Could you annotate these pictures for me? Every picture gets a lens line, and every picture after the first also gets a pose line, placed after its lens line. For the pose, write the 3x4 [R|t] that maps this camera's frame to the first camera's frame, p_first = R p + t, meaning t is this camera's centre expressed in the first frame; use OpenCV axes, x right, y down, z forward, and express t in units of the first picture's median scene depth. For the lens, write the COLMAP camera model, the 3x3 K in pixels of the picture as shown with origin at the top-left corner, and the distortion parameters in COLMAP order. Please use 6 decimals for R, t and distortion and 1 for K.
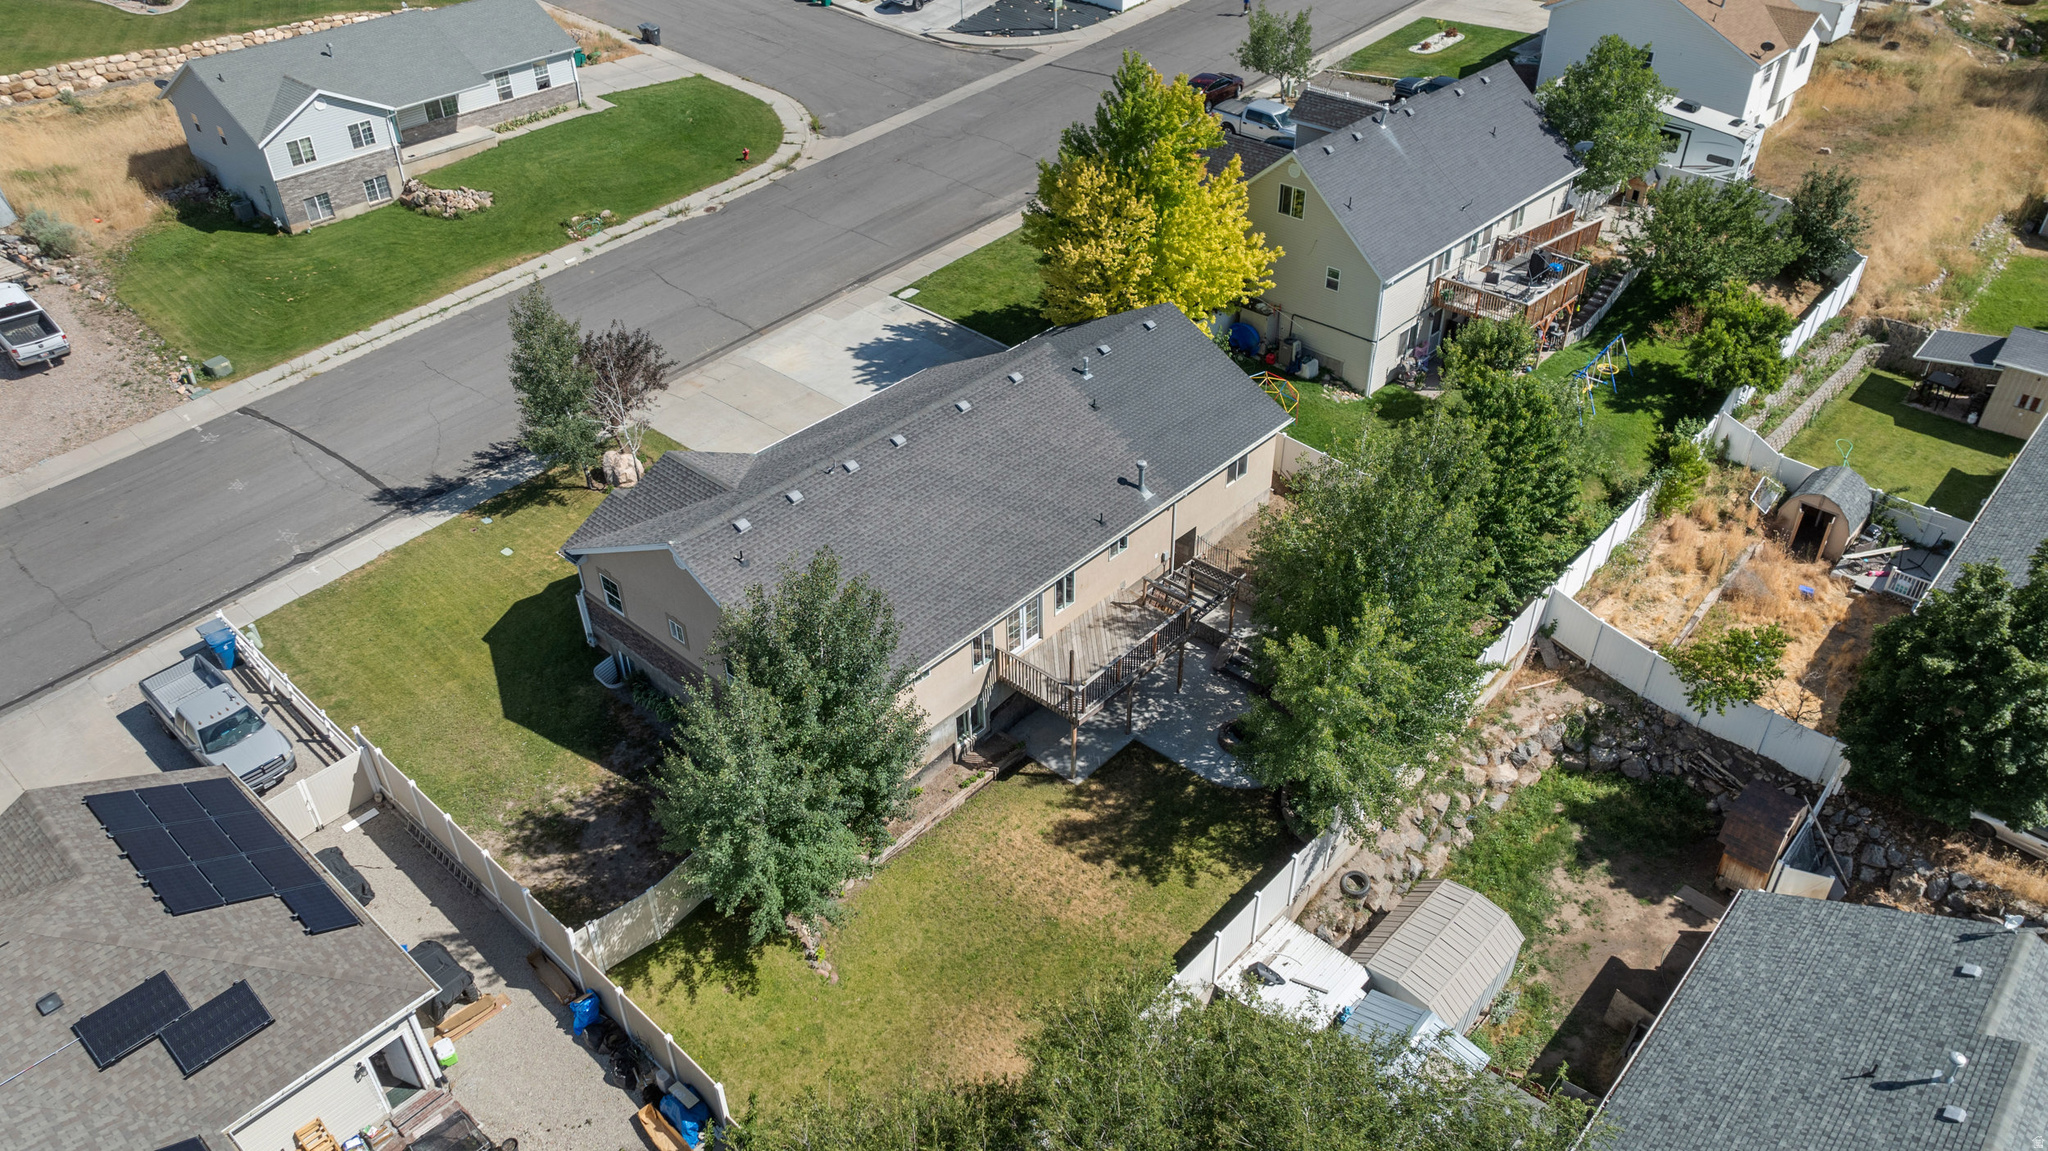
lens RADIAL K [[1423.1, 0, 1024.0], [0, 1423.1, 575.5], [0, 0, 1]] dist [-0.011194, -0.000142]
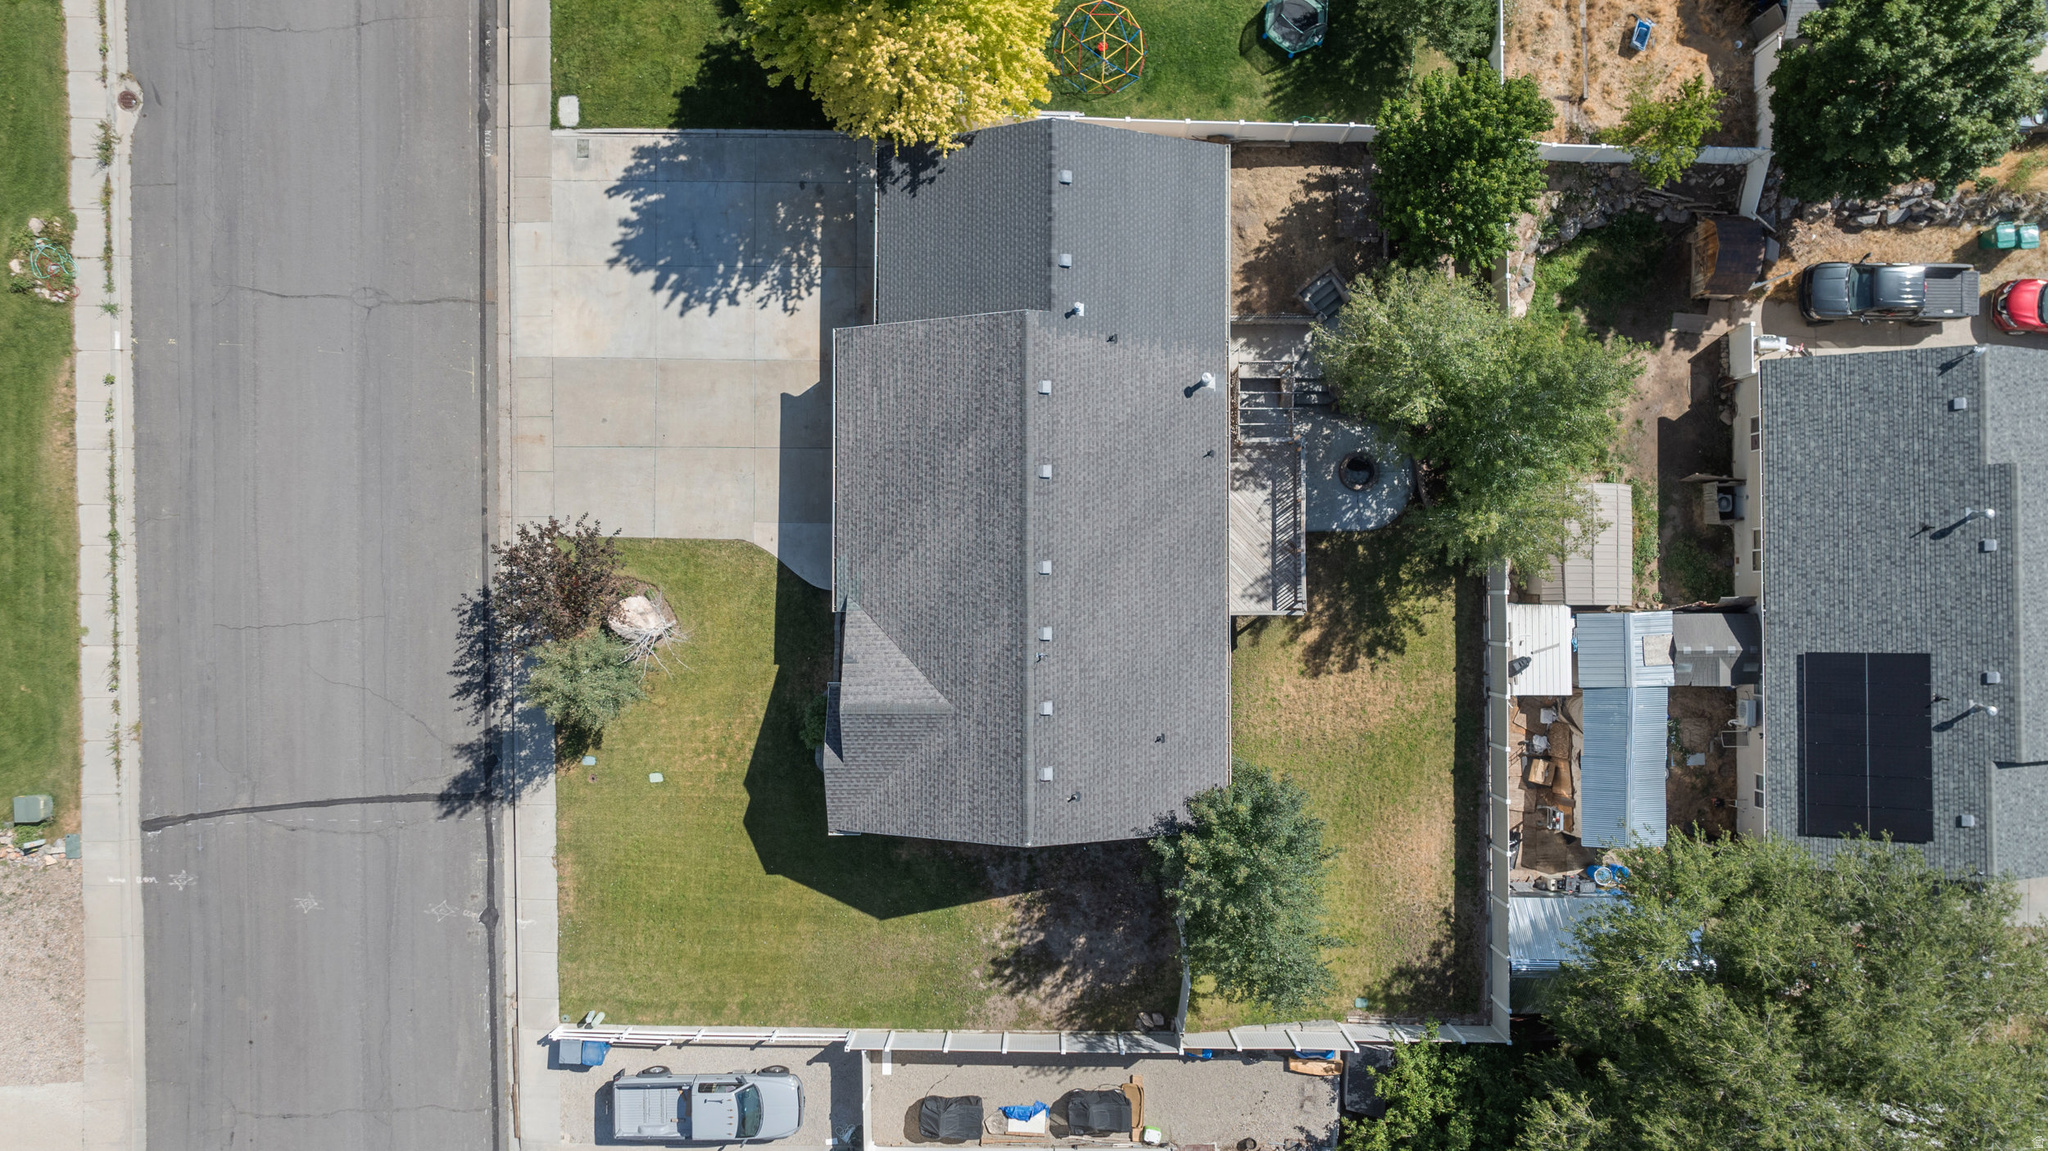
lens RADIAL K [[1423.1, 0, 1024.0], [0, 1423.1, 575.5], [0, 0, 1]] dist [-0.011194, -0.000142]
pose [[0.741287, -0.671080, 0.012030, -0.106777], [0.401159, 0.457355, 0.793661, -0.805464], [-0.538112, -0.583505, 0.608241, 0.389932]]
